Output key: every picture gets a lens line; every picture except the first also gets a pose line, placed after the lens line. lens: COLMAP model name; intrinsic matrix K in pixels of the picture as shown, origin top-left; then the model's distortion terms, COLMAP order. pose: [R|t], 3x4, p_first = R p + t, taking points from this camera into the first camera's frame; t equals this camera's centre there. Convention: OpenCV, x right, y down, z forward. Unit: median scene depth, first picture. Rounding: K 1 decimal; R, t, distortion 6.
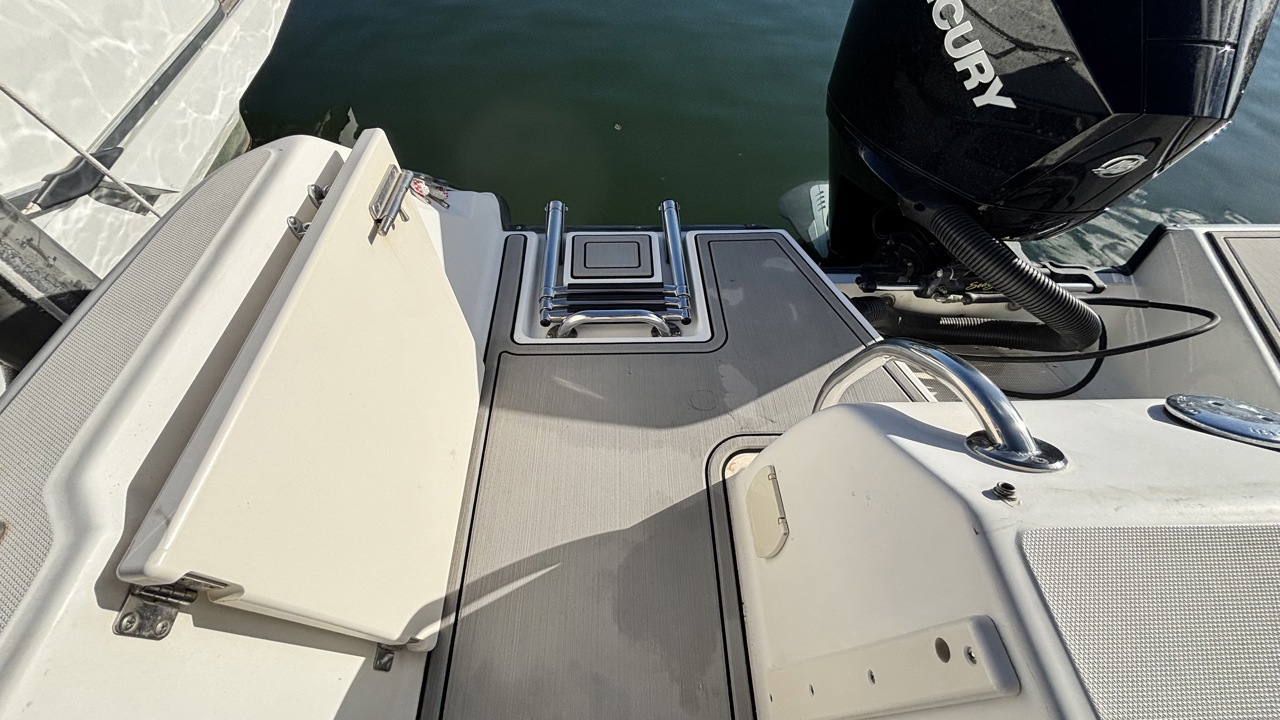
lens RADIAL K [[512.9, 0, 632.0], [0, 512.9, 359.9], [0, 0, 1]] dist [0.002052, 0.000227]
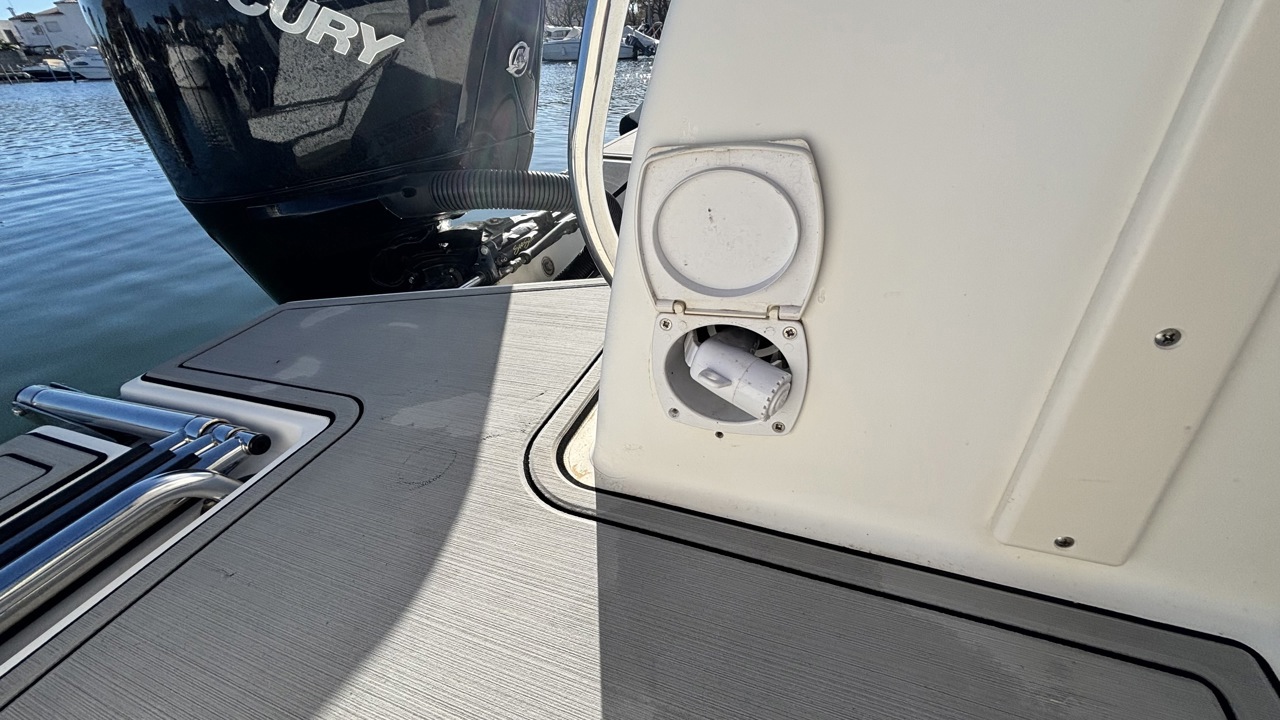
lens RADIAL K [[521.7, 0, 638.8], [0, 521.7, 358.6], [0, 0, 1]] dist [0.000445, 0.000212]
pose [[0.380491, -0.531625, 0.756704, -0.089422], [0.780048, 0.624013, 0.046174, 0.134691], [-0.496741, 0.572697, 0.652125, 0.482488]]
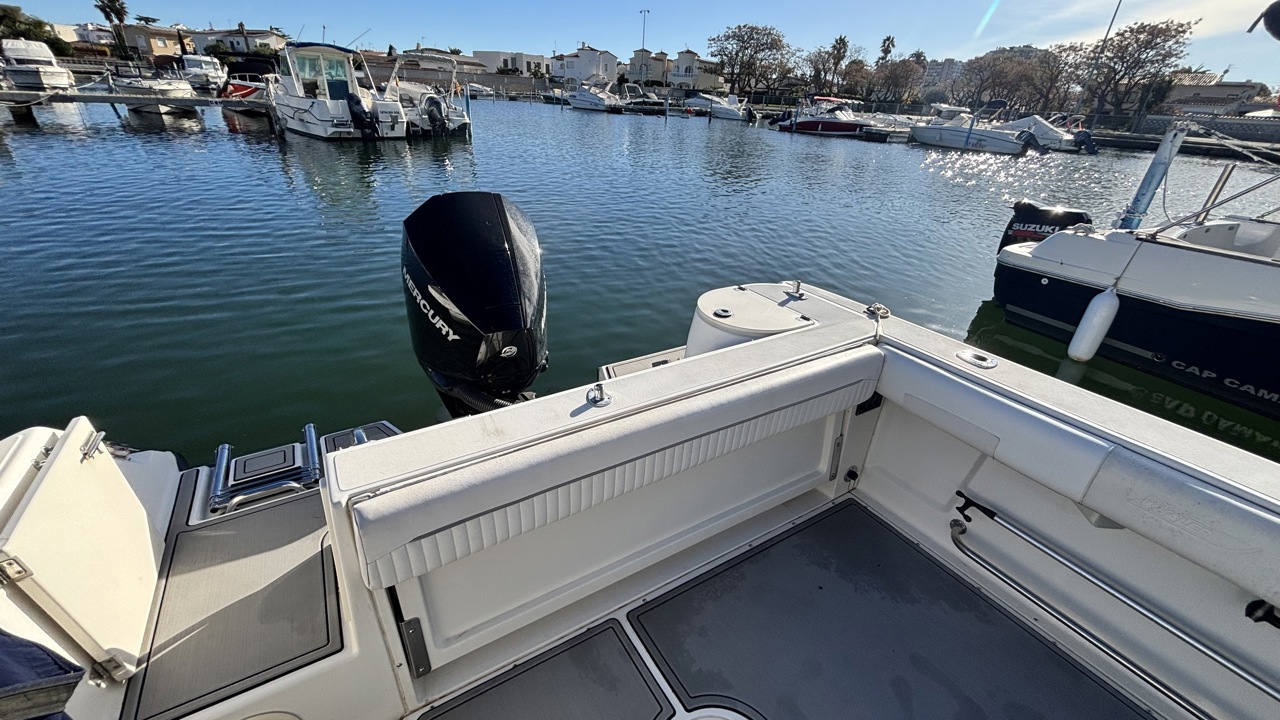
lens RADIAL K [[512.9, 0, 632.0], [0, 512.9, 359.9], [0, 0, 1]] dist [0.002052, 0.000227]
pose [[0.867683, -0.221938, 0.444825, 0.362457], [0.387867, 0.861939, -0.326529, 0.567673], [-0.310943, 0.455857, 0.833972, -0.980974]]
